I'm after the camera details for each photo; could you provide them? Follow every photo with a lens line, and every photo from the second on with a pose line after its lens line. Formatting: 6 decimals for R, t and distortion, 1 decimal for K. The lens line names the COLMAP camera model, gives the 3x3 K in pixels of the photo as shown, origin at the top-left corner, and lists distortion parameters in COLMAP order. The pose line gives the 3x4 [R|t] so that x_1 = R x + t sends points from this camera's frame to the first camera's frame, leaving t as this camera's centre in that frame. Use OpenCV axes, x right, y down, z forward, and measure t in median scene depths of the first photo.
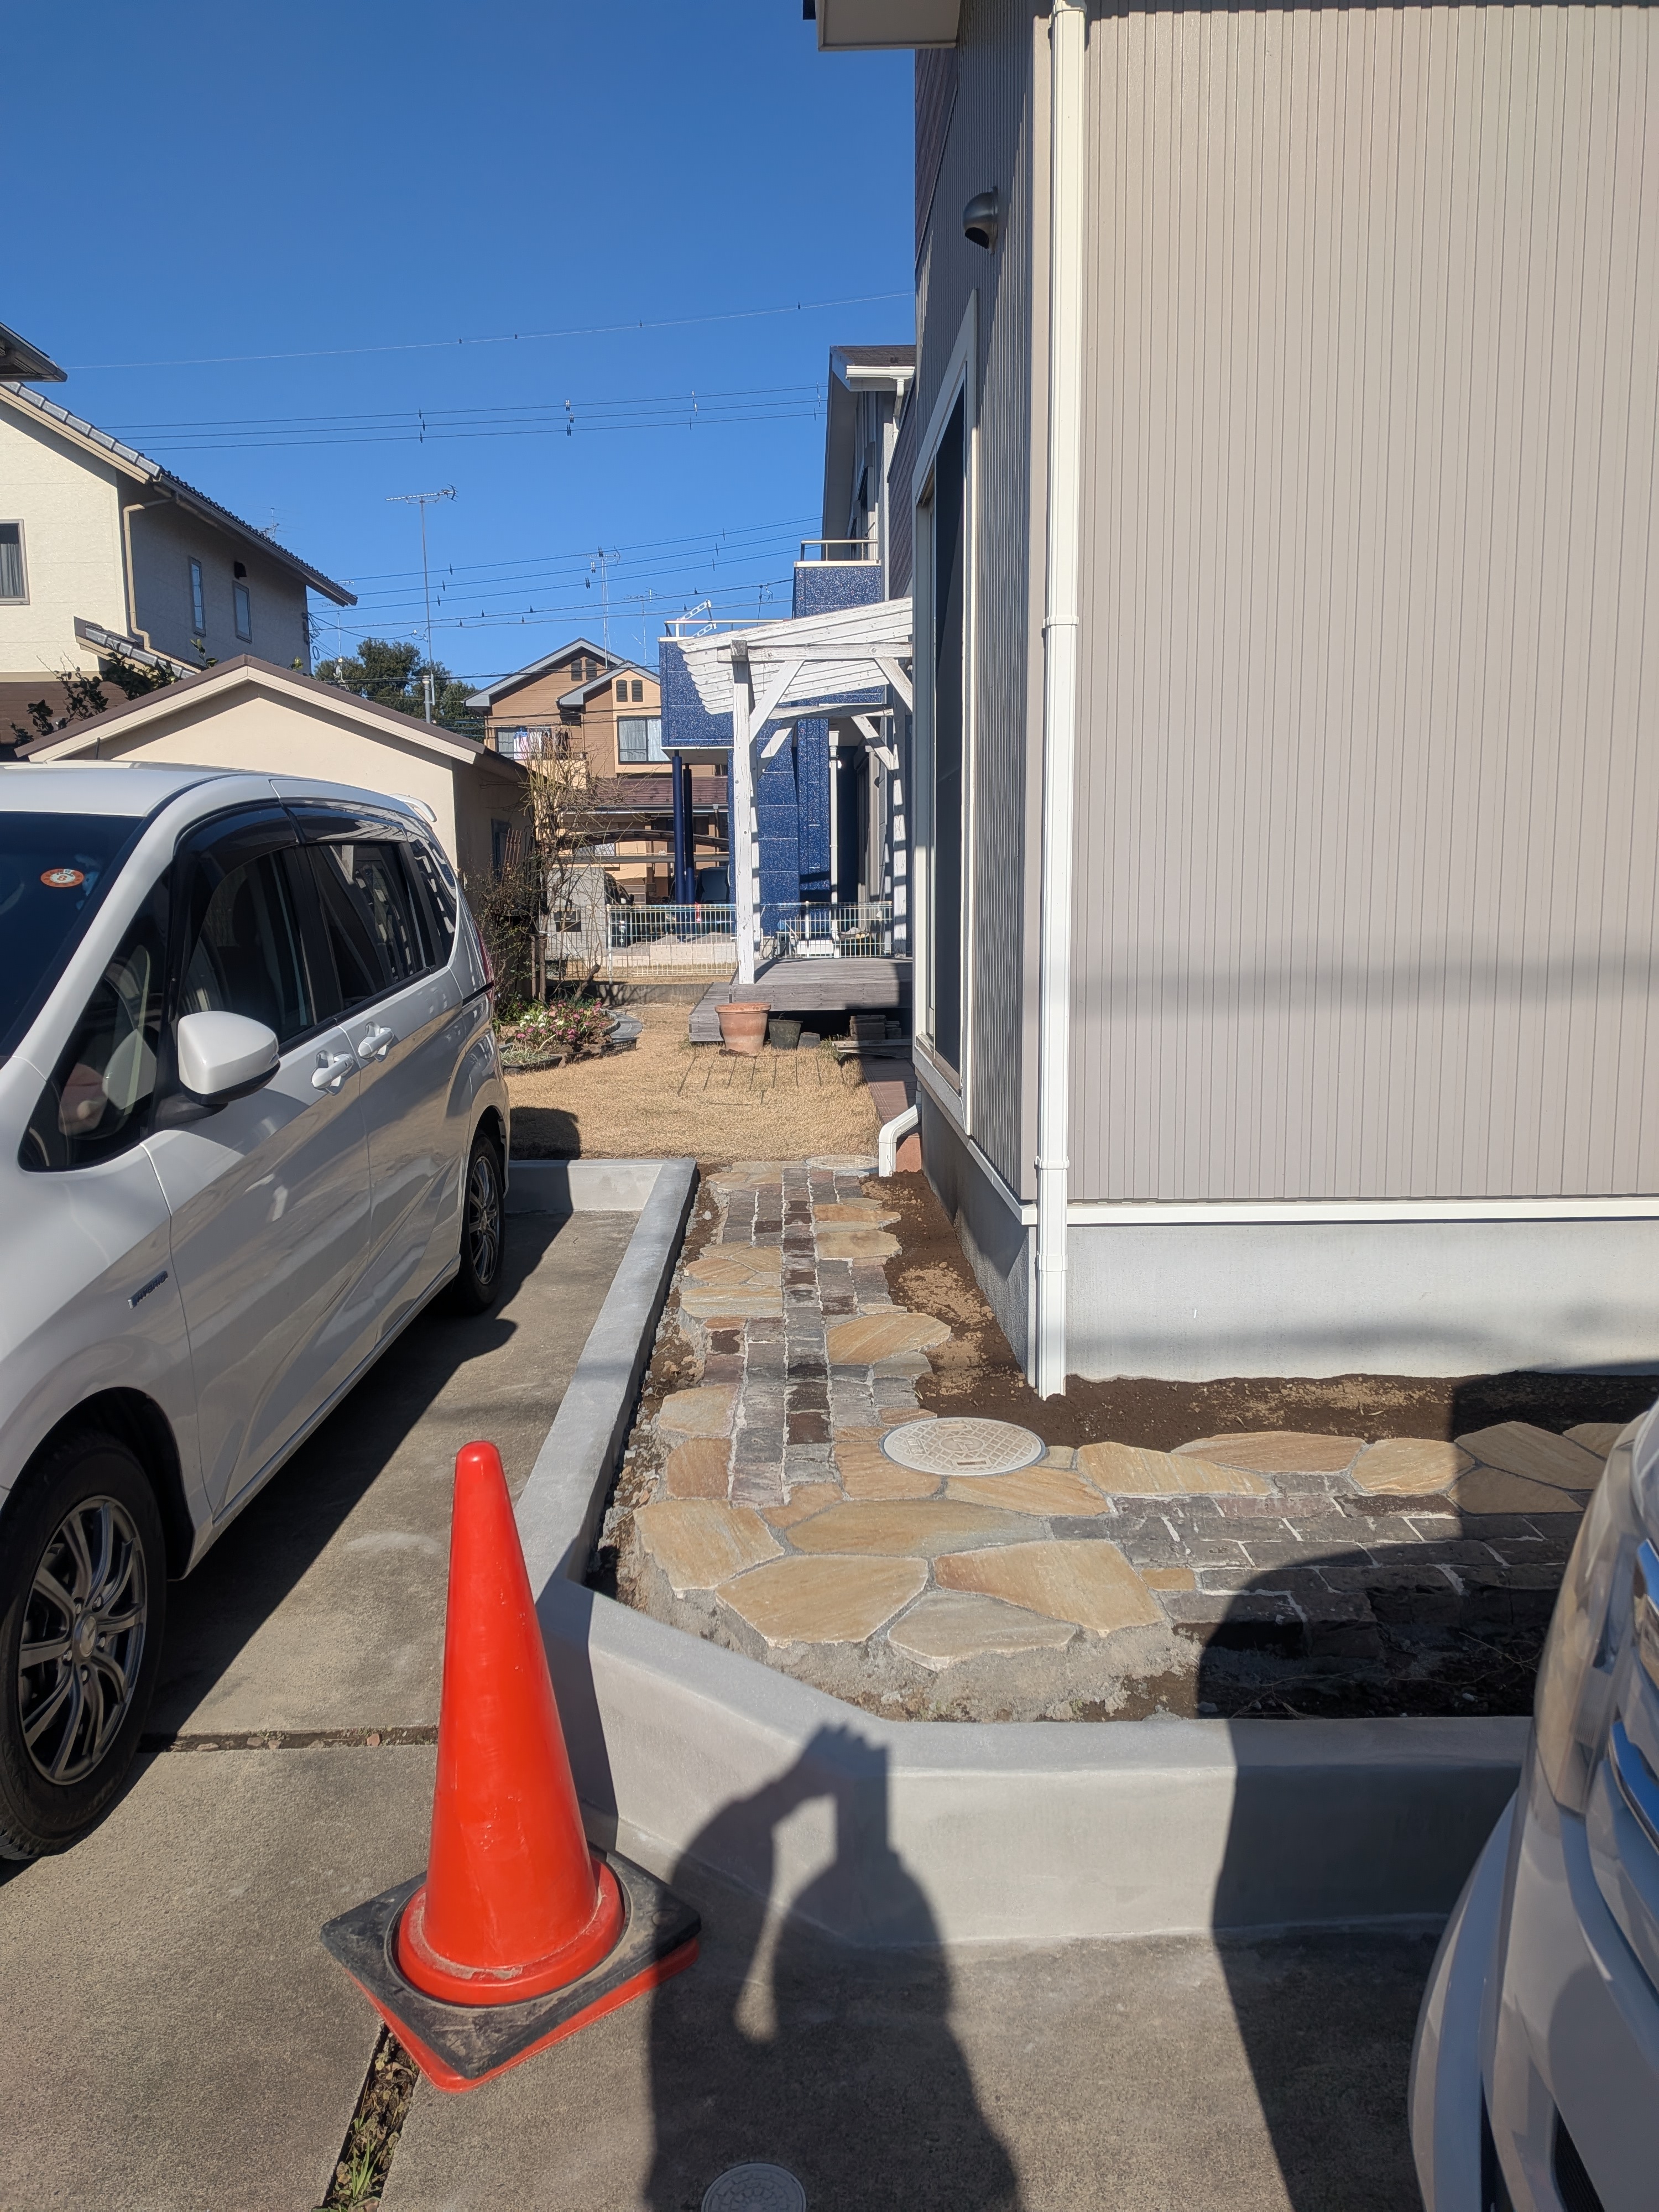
lens RADIAL K [[1575.9, 0, 829.5], [0, 1575.9, 1106.0], [0, 0, 1]] dist [0.066399, -0.114703]
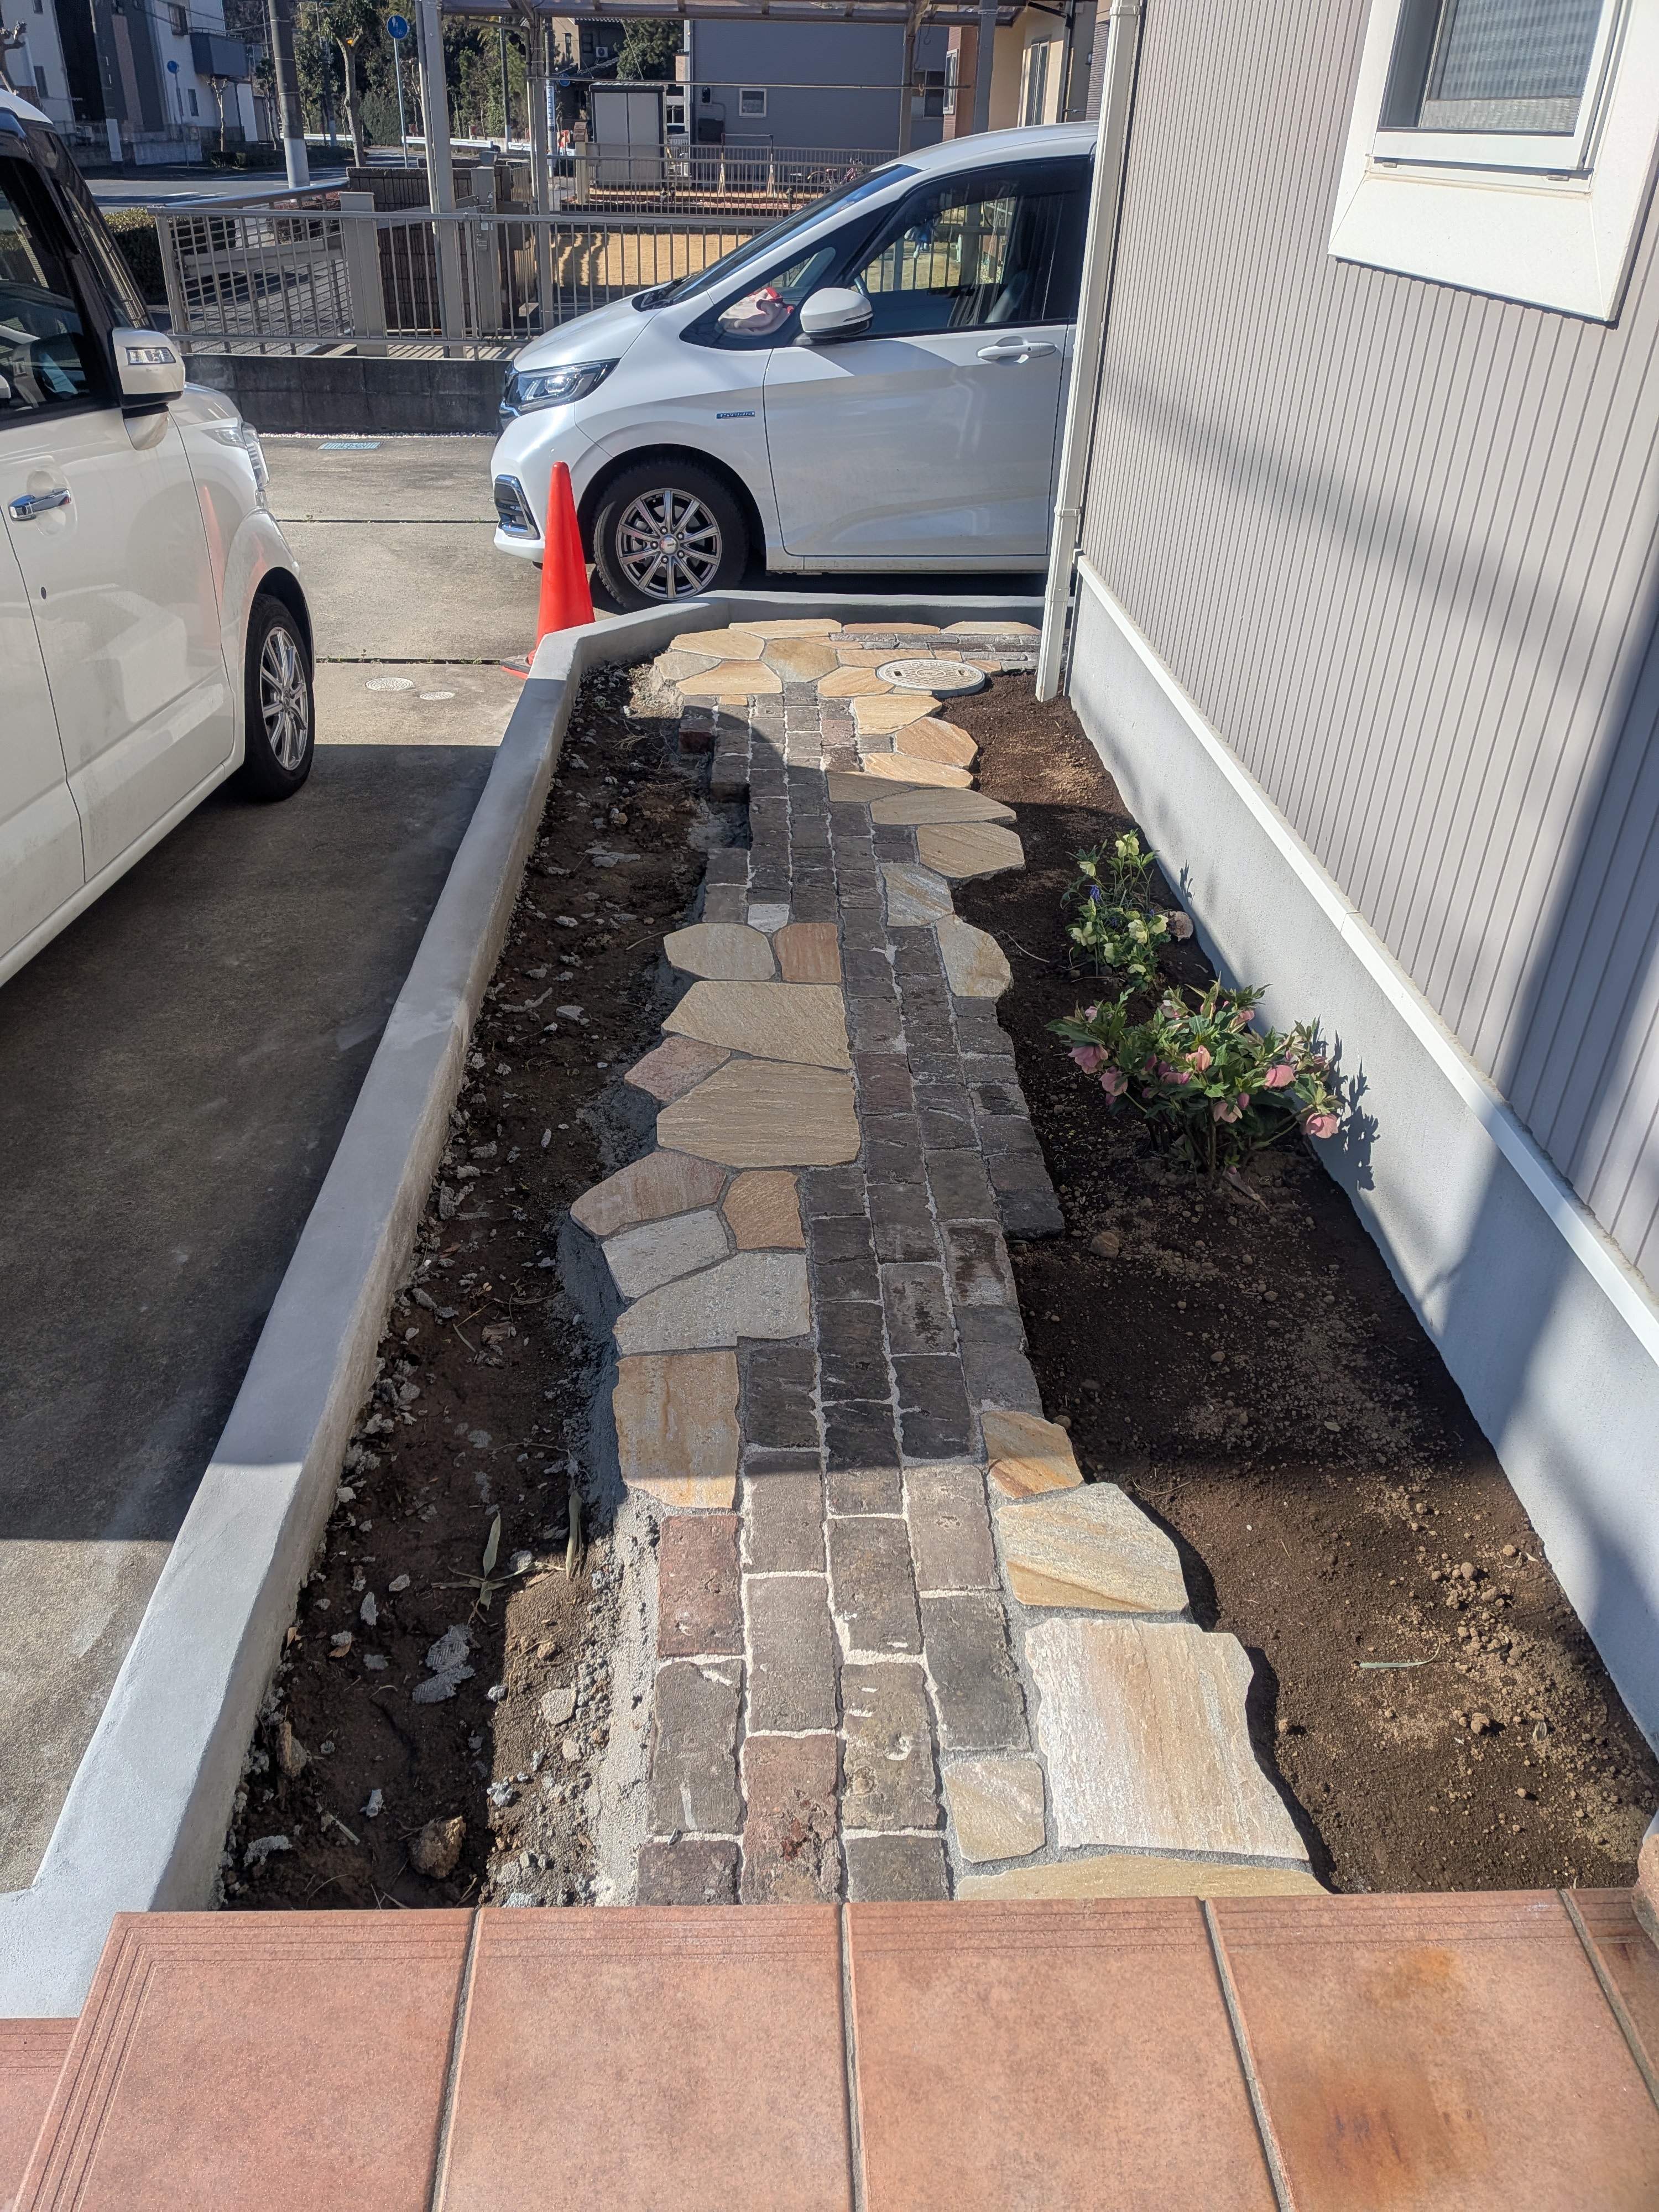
lens RADIAL K [[1582.3, 0, 798.3], [0, 1582.3, 1096.5], [0, 0, 1]] dist [0.078278, -0.116195]
pose [[-0.000772, 0.531076, -0.847324, 1.691421], [-0.157622, 0.836668, 0.524540, -0.248980], [0.987499, 0.133962, 0.083063, 0.818866]]
